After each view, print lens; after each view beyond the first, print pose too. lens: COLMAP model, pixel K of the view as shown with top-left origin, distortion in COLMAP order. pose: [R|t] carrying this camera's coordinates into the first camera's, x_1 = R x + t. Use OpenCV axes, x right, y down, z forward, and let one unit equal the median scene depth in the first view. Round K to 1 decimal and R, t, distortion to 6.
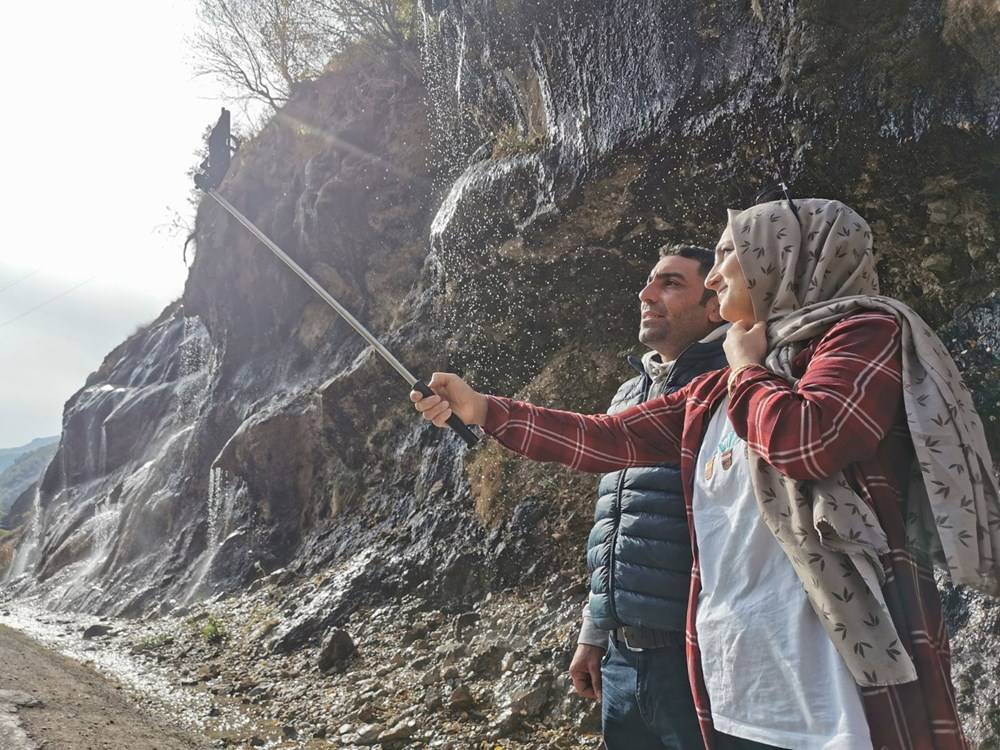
lens RADIAL K [[764.7, 0, 500.0], [0, 764.7, 375.0], [0, 0, 1]] dist [0.067296, -0.064194]
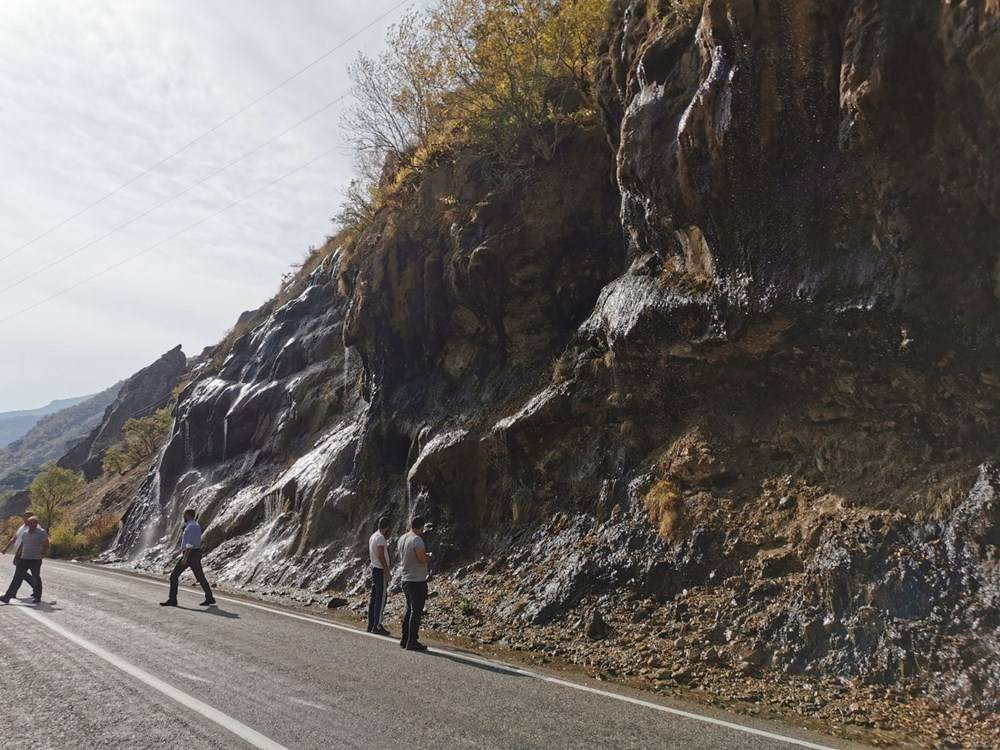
lens RADIAL K [[764.7, 0, 500.0], [0, 764.7, 375.0], [0, 0, 1]] dist [0.067296, -0.064194]
pose [[0.999927, 0.002910, -0.011728, -0.169579], [-0.002337, 0.998815, 0.048615, -0.103815], [0.011856, -0.048584, 0.998749, -0.250726]]
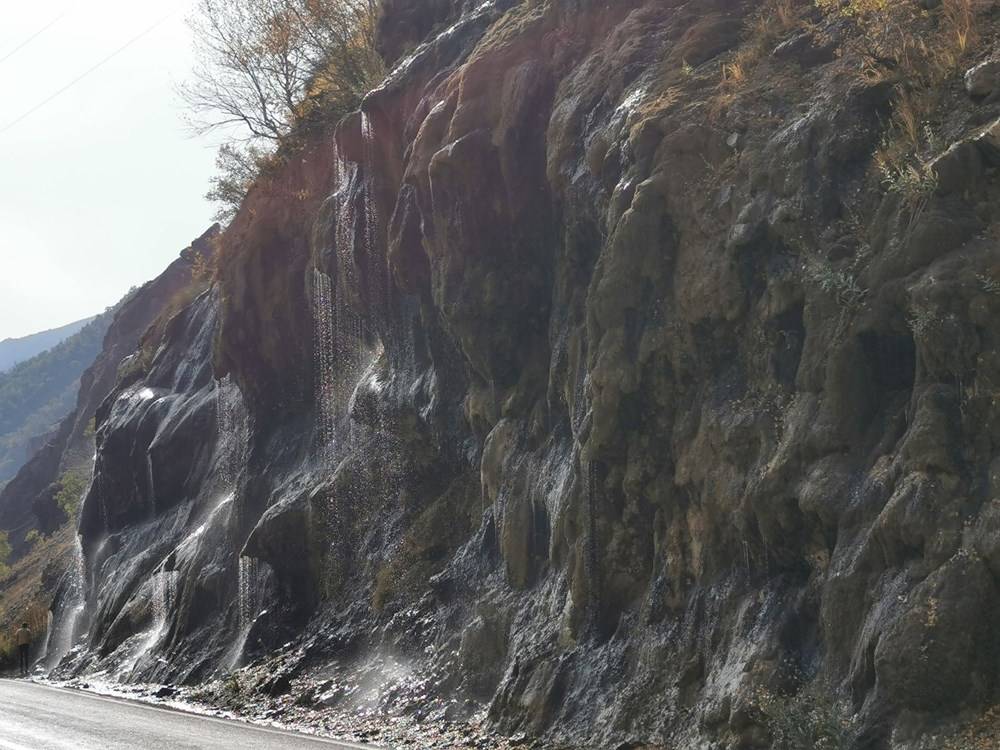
lens RADIAL K [[2053.9, 0, 500.0], [0, 2053.9, 375.0], [0, 0, 1]] dist [0.461855, -3.054712]
pose [[0.952726, -0.054123, -0.298971, 0.785879], [0.092426, 0.988999, 0.115491, -0.393630], [0.289431, -0.137663, 0.947248, -1.496628]]
